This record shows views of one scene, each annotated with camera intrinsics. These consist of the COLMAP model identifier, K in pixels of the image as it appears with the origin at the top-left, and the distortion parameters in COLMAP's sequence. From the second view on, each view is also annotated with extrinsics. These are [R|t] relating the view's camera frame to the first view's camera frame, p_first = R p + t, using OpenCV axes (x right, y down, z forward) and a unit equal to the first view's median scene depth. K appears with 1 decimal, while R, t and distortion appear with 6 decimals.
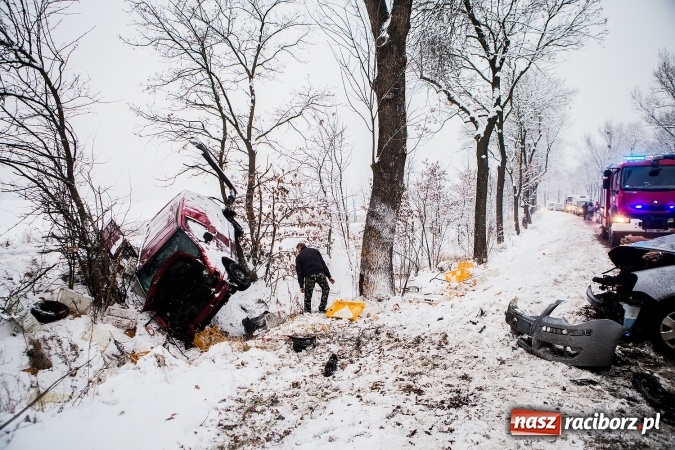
lens RADIAL K [[476.1, 0, 330.4], [0, 476.1, 223.0], [0, 0, 1]] dist [-0.079366, 0.049752]
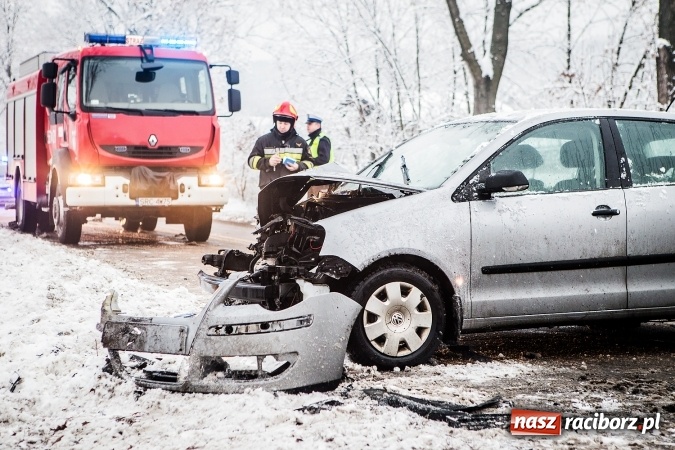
lens RADIAL K [[1289.4, 0, 363.8], [0, 1289.4, 217.0], [0, 0, 1]] dist [0.213926, 0.000000]
pose [[0.665520, -0.029420, 0.745800, -0.118423], [0.031729, 0.999435, 0.011112, 0.024507], [-0.745705, 0.016268, 0.666077, -0.007468]]
